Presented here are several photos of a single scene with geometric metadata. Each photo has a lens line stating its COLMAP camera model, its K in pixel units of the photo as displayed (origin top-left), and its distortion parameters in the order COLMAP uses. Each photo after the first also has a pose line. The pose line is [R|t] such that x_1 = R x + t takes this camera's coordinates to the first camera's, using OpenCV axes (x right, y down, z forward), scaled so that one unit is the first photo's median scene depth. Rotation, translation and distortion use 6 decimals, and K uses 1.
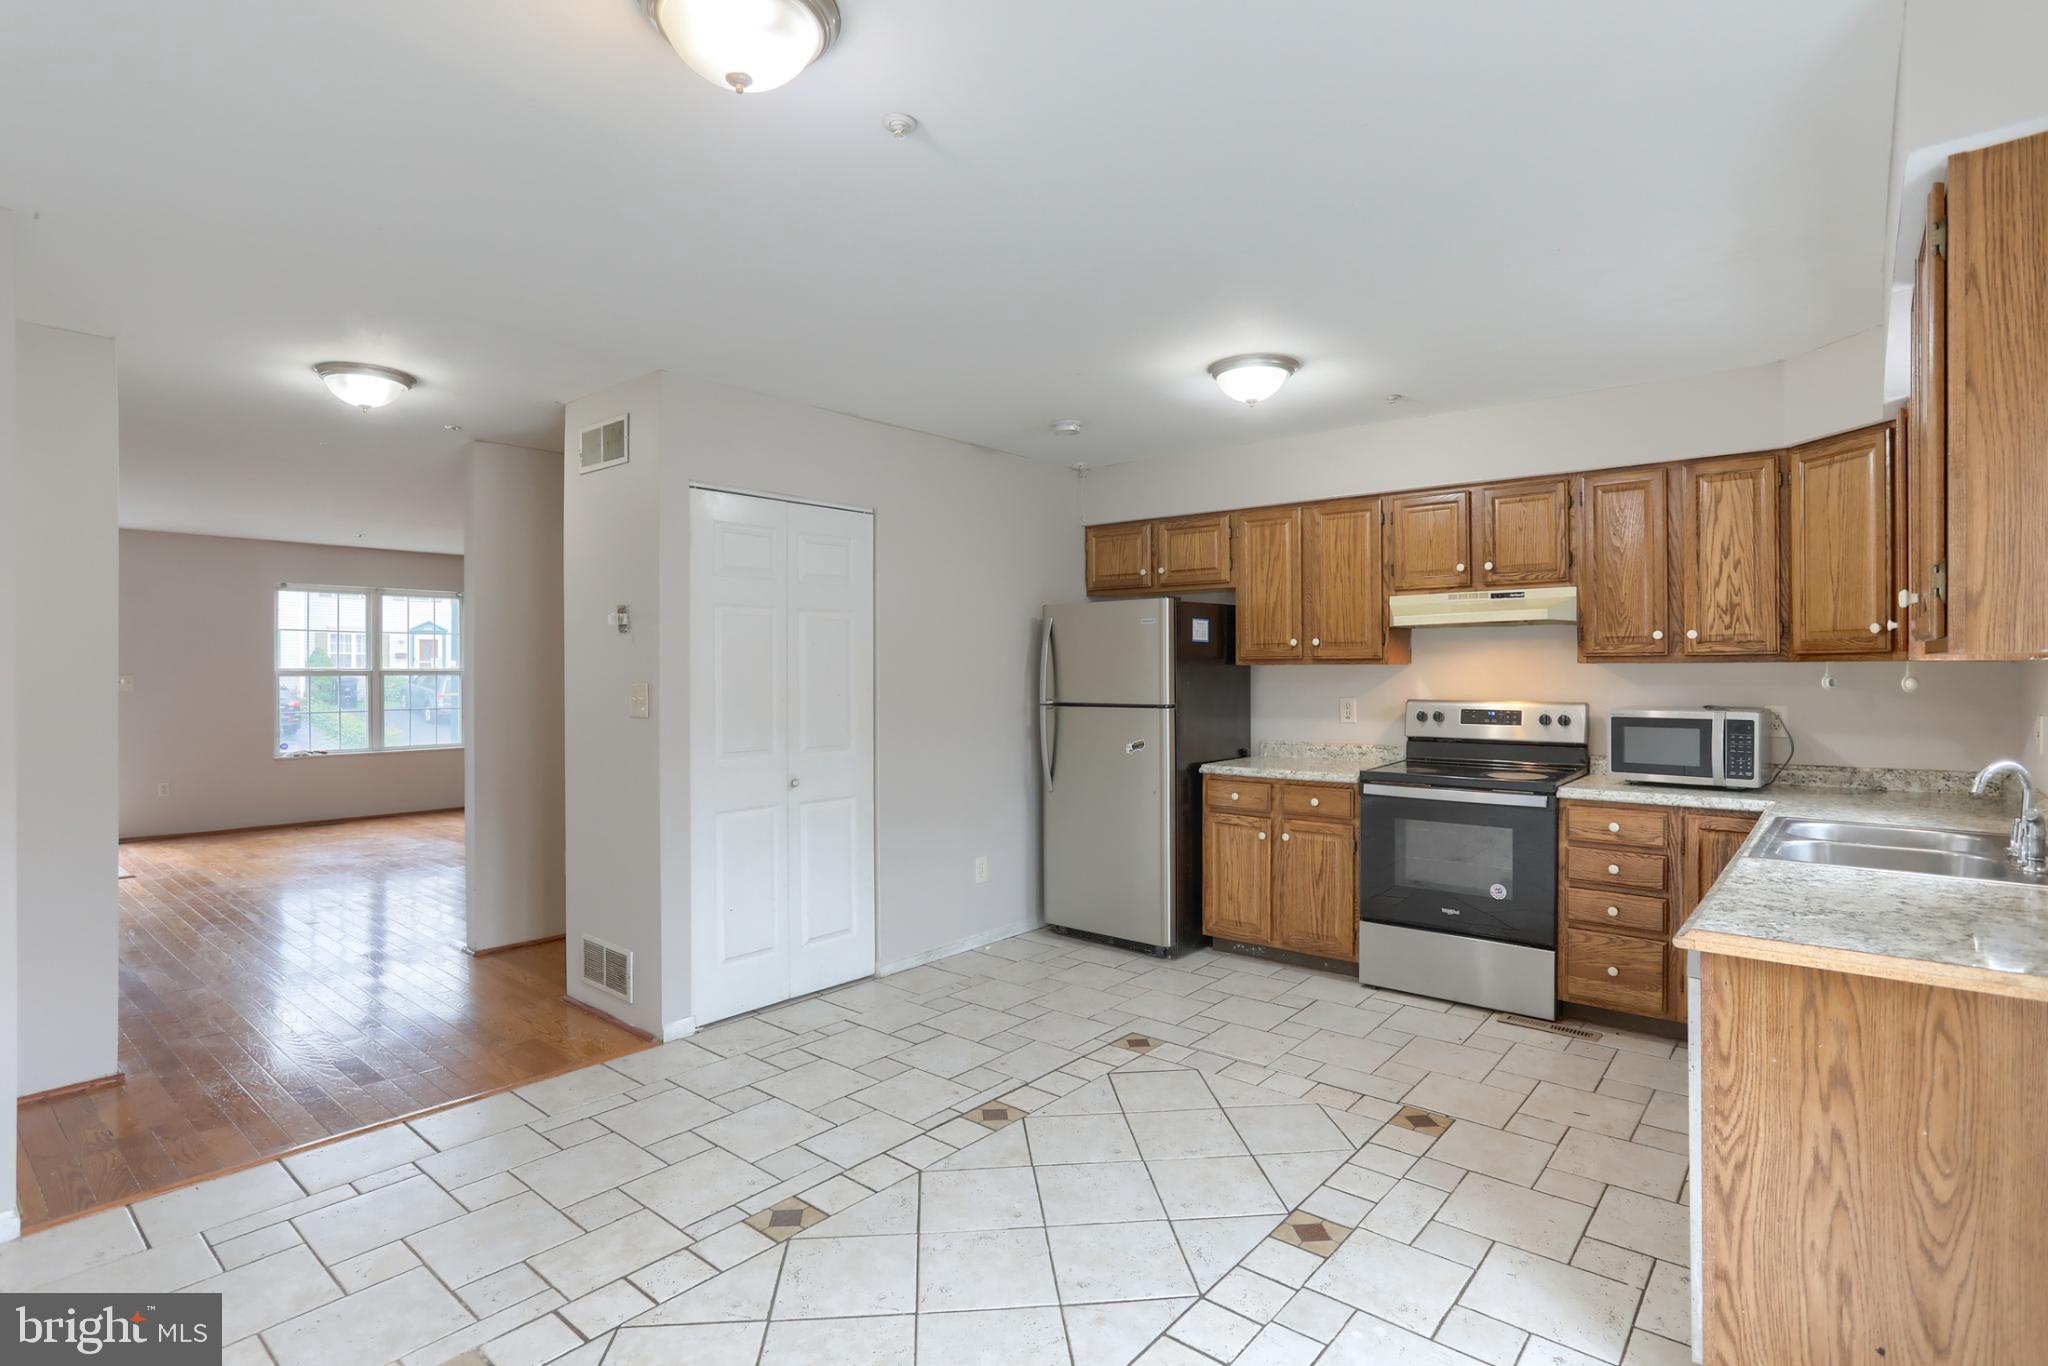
lens RADIAL K [[1002.8, 0, 1035.0], [0, 1002.8, 667.2], [0, 0, 1]] dist [-0.060295, 0.039479]
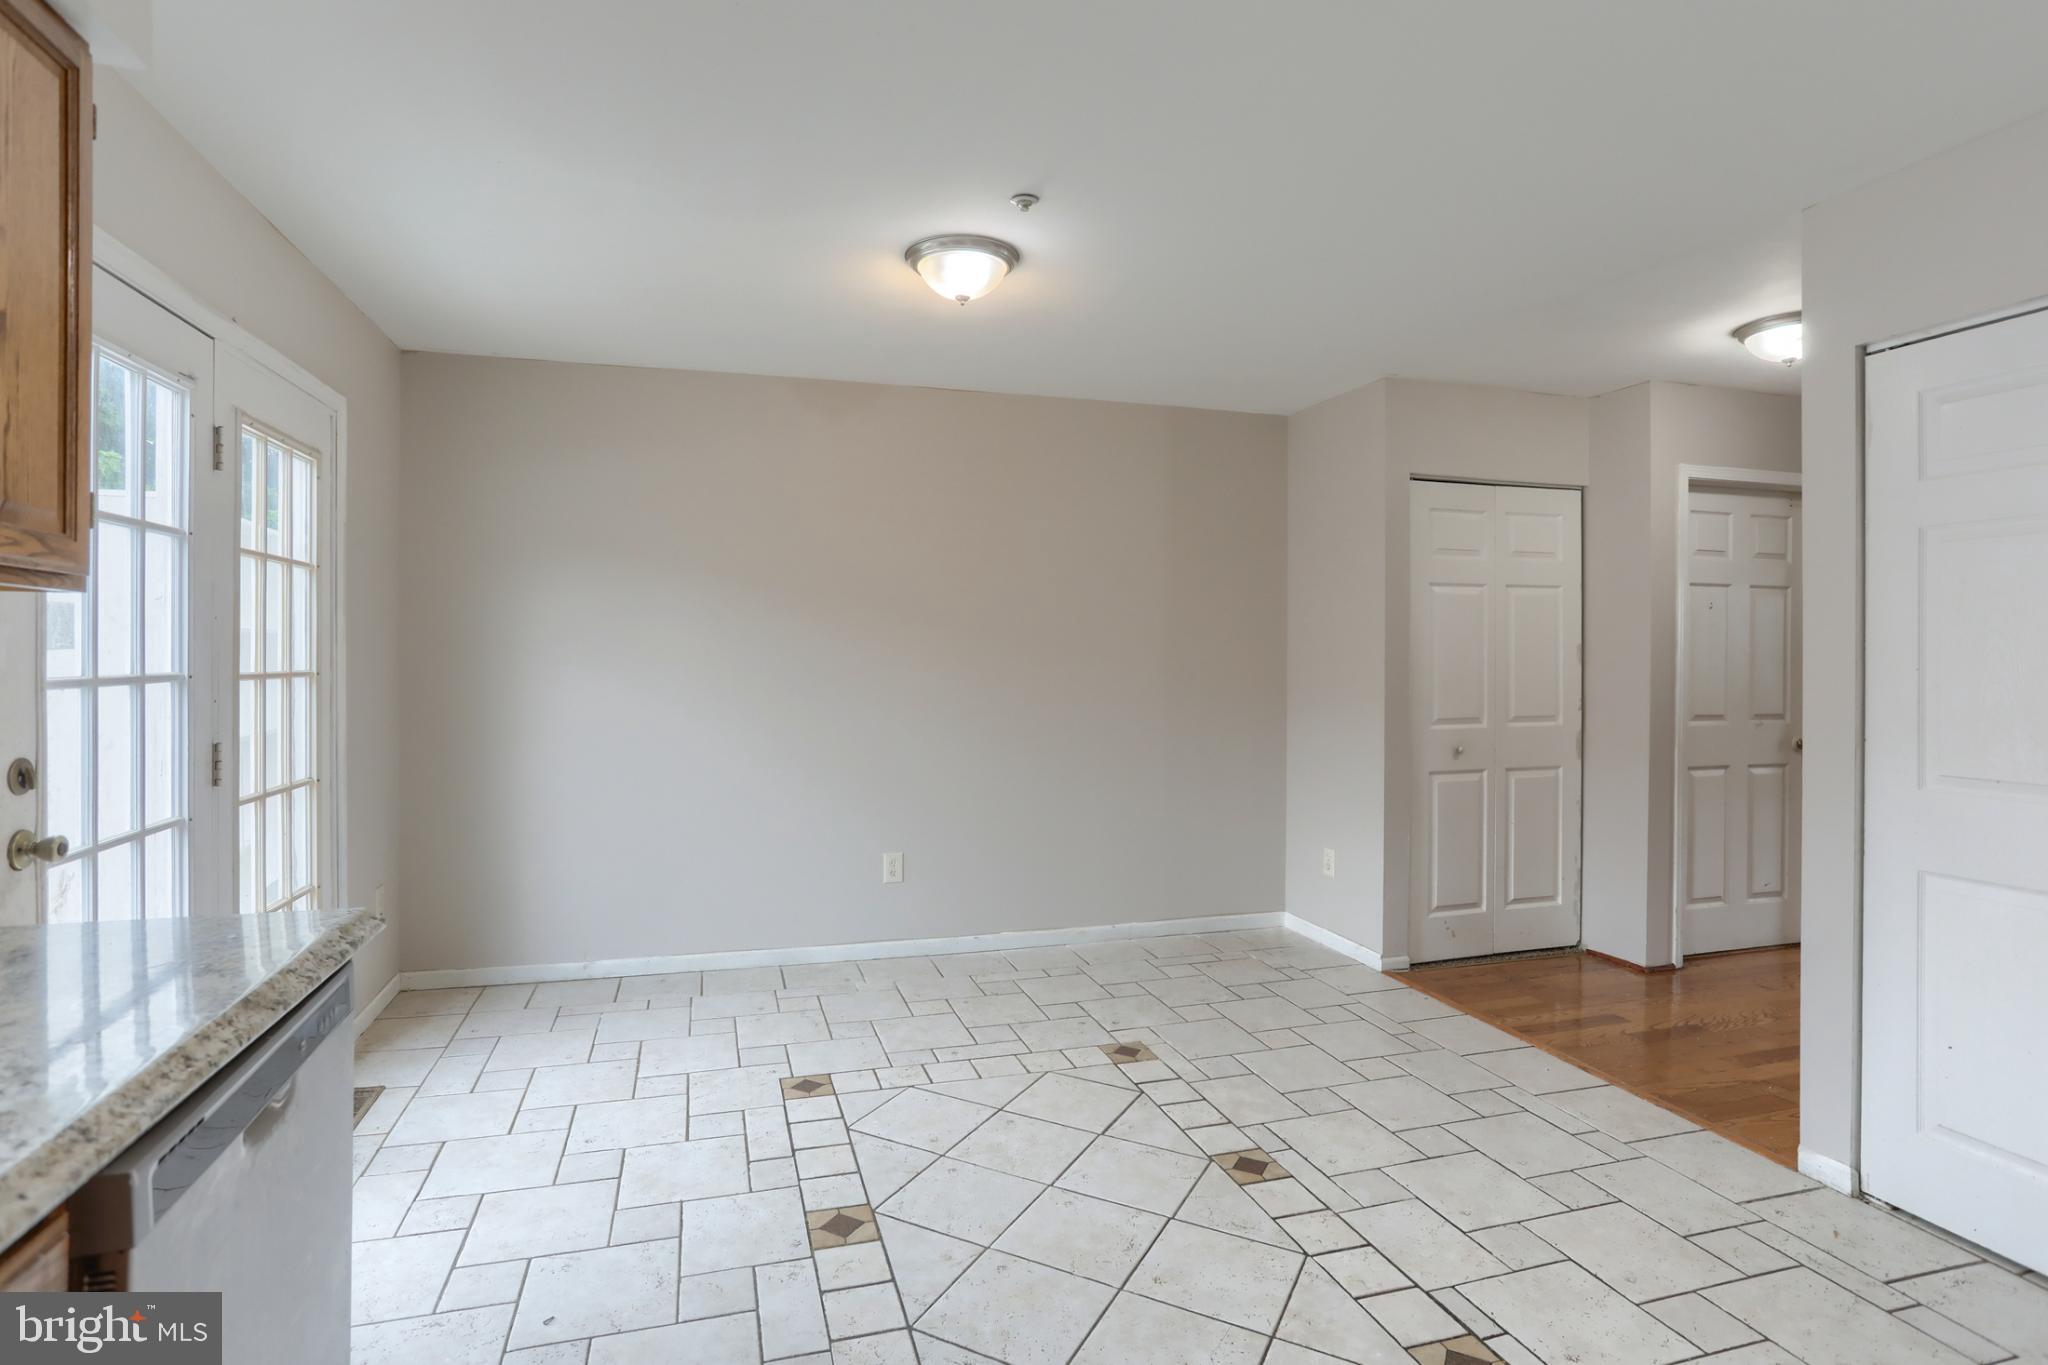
lens RADIAL K [[1019.6, 0, 981.5], [0, 1019.6, 658.6], [0, 0, 1]] dist [-0.038461, 0.000247]
pose [[-0.573747, 0.001462, -0.819031, 0.473931], [-0.000439, 0.999998, 0.002092, 0.018185], [0.819032, 0.001560, -0.573745, 0.849144]]
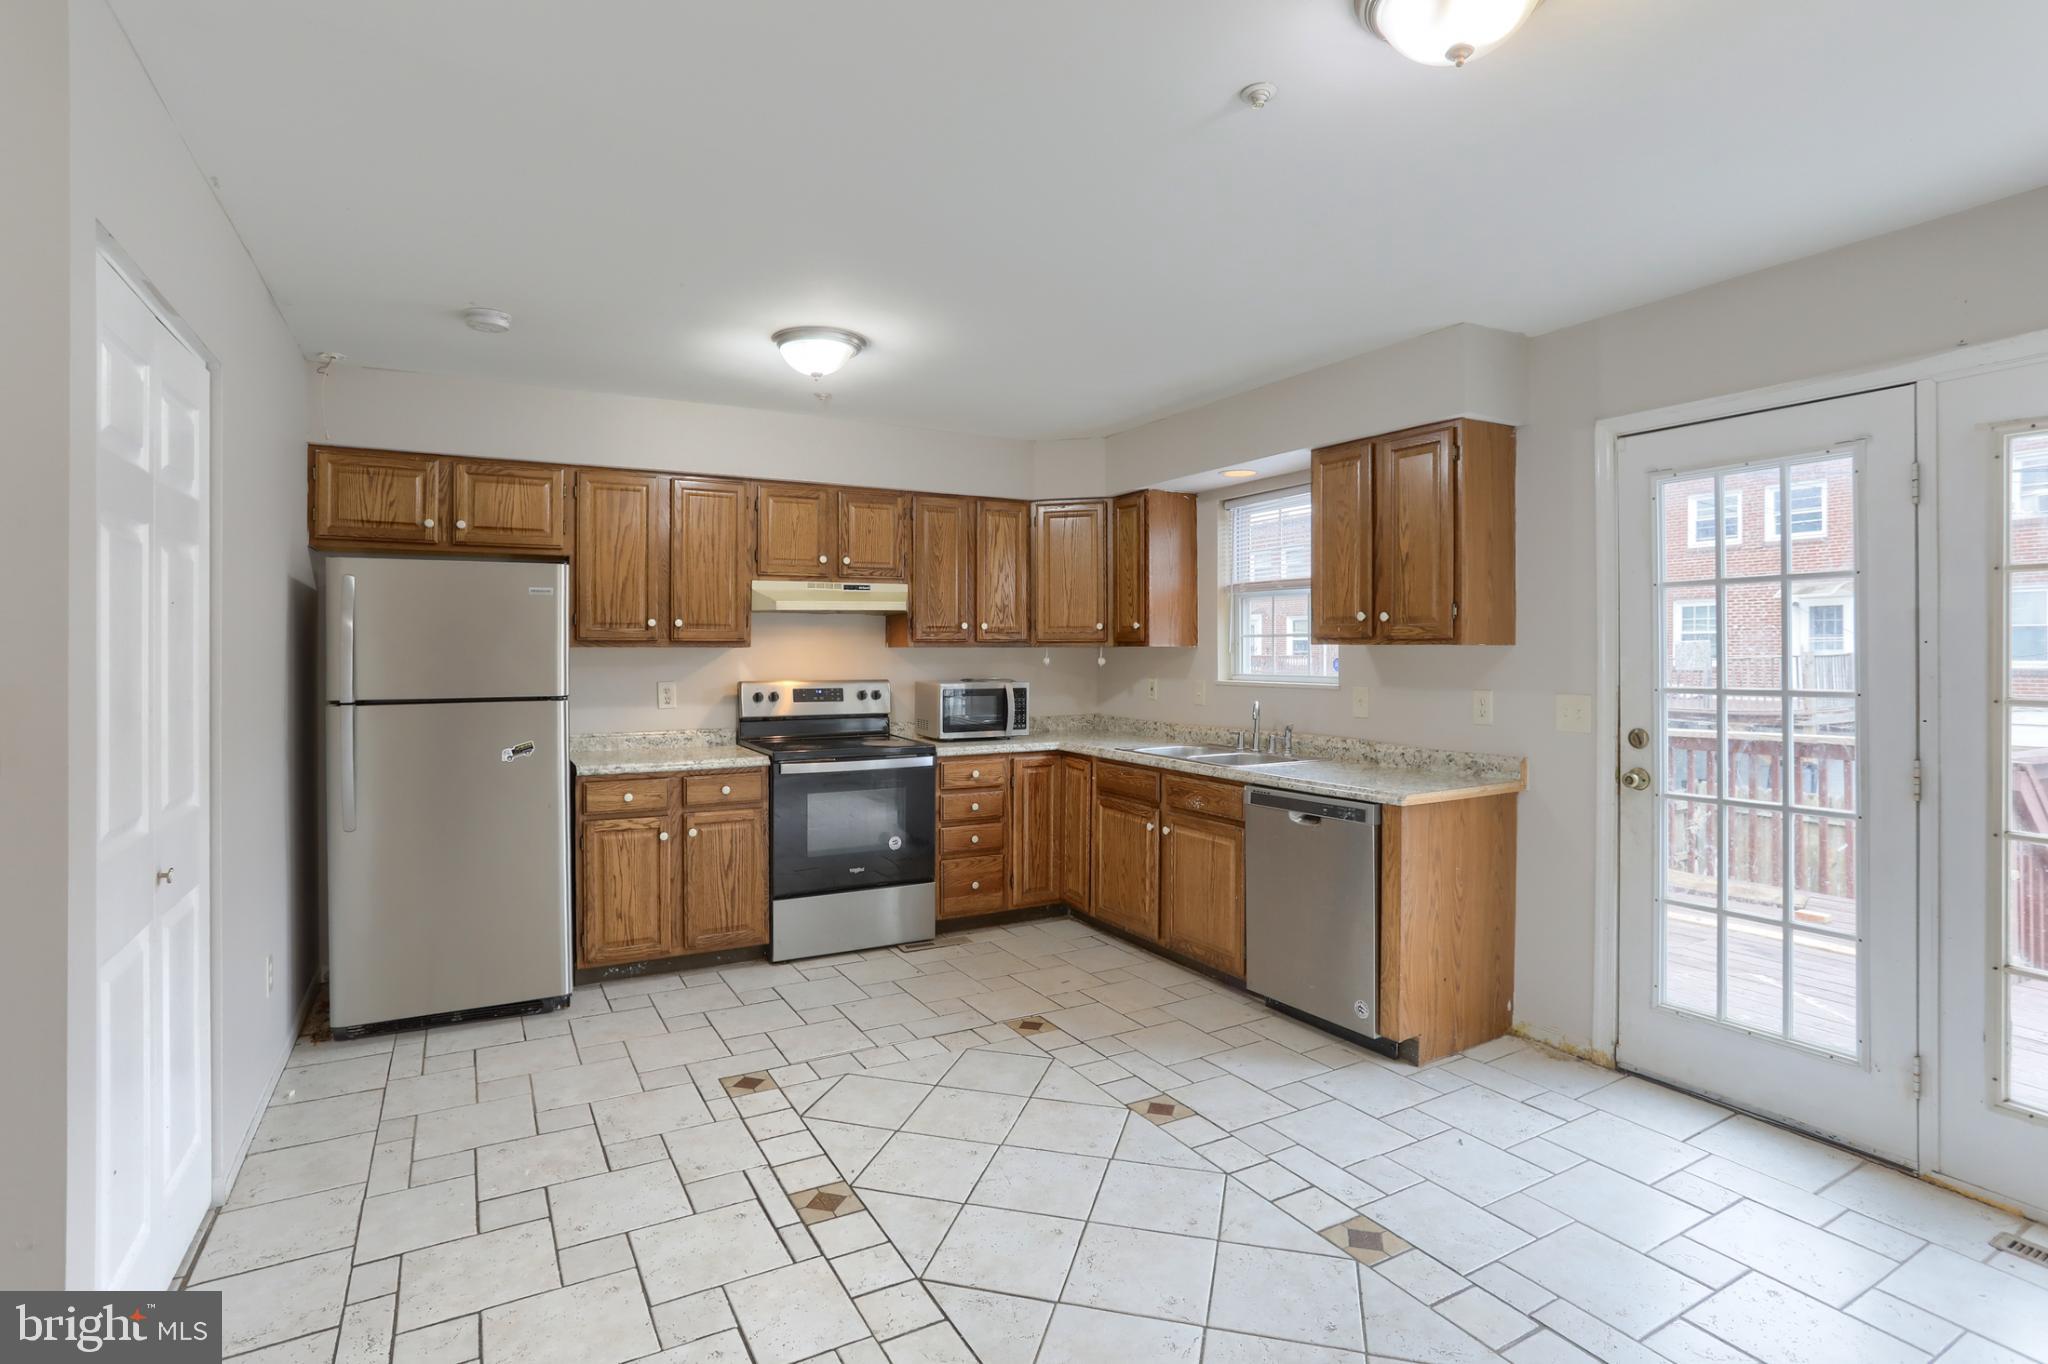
lens RADIAL K [[999.1, 0, 1011.8], [0, 999.1, 647.9], [0, 0, 1]] dist [-0.064265, 0.032930]
pose [[0.361879, 0.004198, 0.932216, -0.563608], [-0.001635, 0.999991, -0.003869, 0.001584], [-0.932224, -0.000124, 0.361883, 0.437857]]
